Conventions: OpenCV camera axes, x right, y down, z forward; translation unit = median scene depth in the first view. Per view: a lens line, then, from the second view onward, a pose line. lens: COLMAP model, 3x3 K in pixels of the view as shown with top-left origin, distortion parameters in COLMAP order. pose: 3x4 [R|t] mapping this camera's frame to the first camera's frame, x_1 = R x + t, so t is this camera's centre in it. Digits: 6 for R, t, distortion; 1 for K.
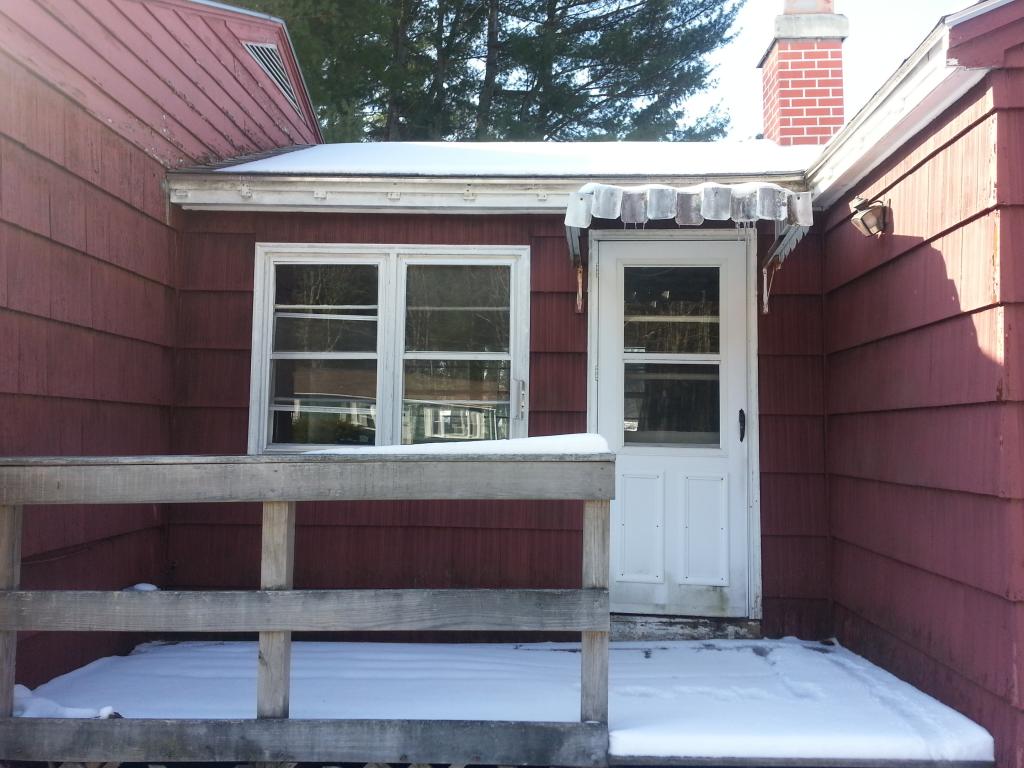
lens RADIAL K [[820.6, 0, 521.0], [0, 820.6, 381.7], [0, 0, 1]] dist [0.068772, -0.056644]
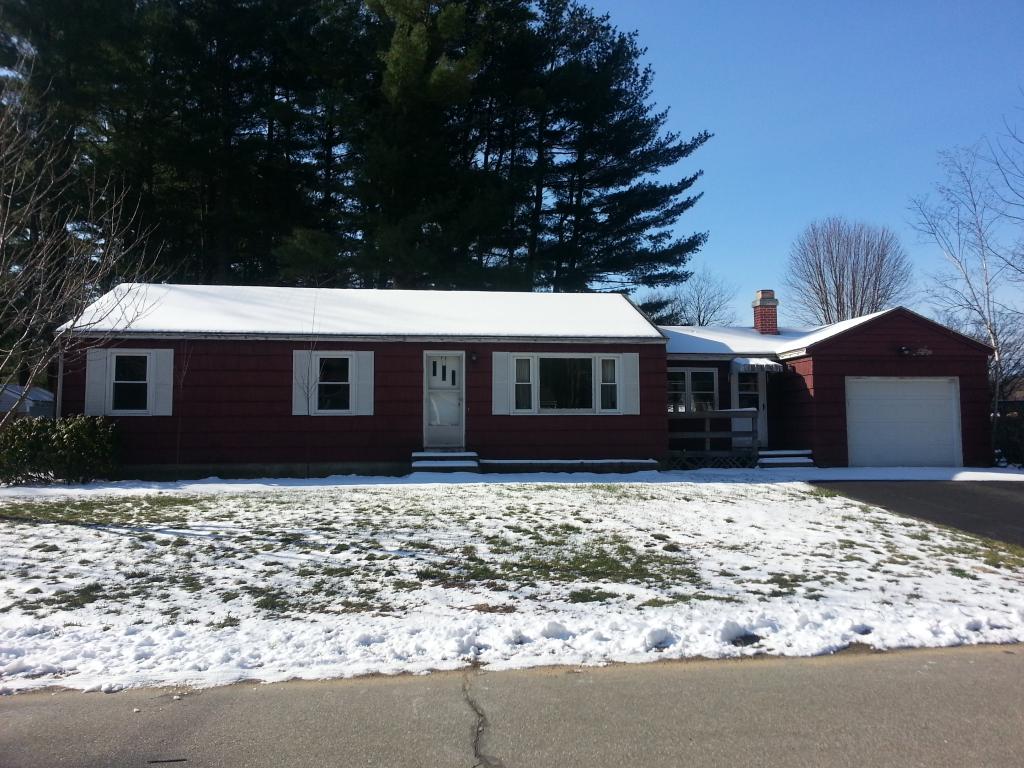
lens RADIAL K [[820.6, 0, 513.3], [0, 820.6, 384.3], [0, 0, 1]] dist [0.068772, -0.056644]
pose [[0.988410, -0.004853, 0.151731, -1.834458], [0.004078, 0.999977, 0.005423, -0.106484], [-0.151754, -0.004741, 0.988407, -3.392650]]
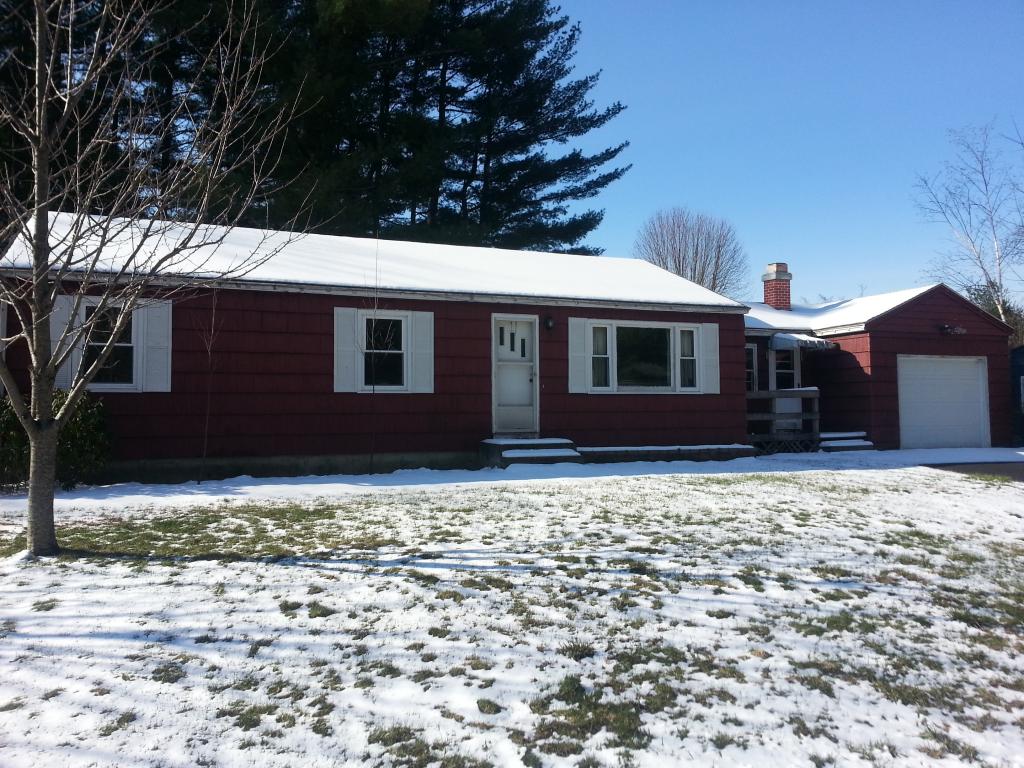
lens RADIAL K [[820.6, 0, 509.3], [0, 820.6, 386.8], [0, 0, 1]] dist [0.068772, -0.056644]
pose [[0.909966, -0.002831, 0.414674, -2.934422], [-0.008230, 0.999656, 0.024885, -0.042967], [-0.414602, -0.026057, 0.909630, -2.344657]]
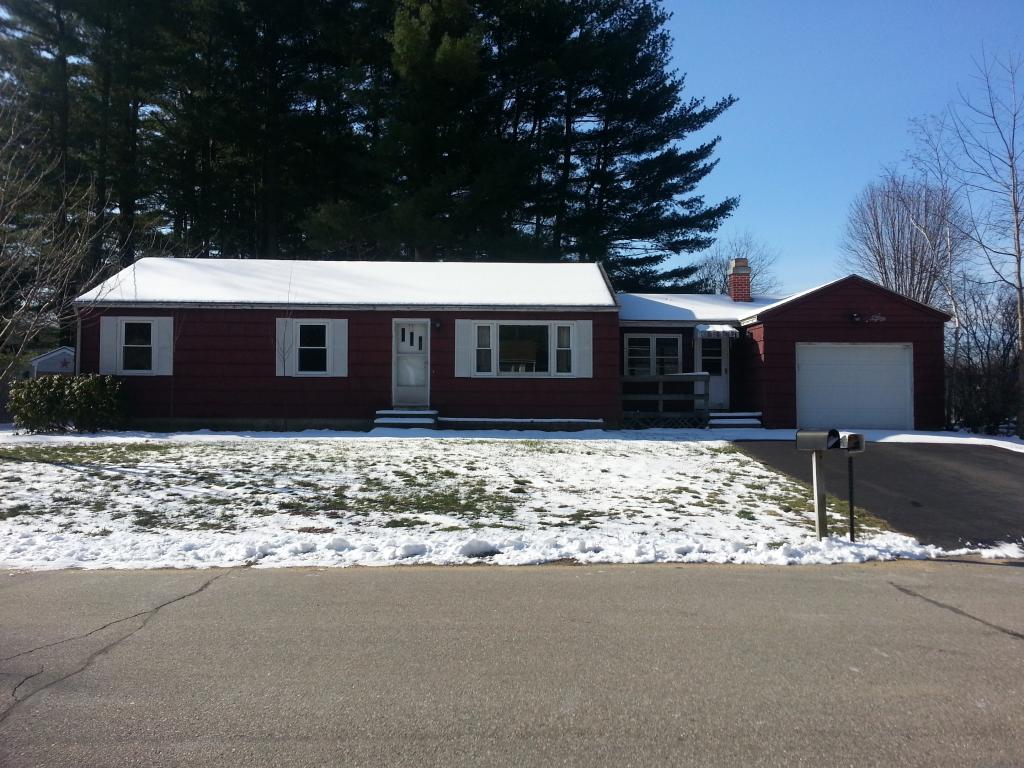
lens RADIAL K [[820.6, 0, 514.0], [0, 820.6, 389.2], [0, 0, 1]] dist [0.068772, -0.056644]
pose [[0.998968, -0.004202, 0.045223, -1.208069], [0.001733, 0.998512, 0.054509, -0.110534], [-0.045384, -0.054374, 0.997489, -3.822121]]
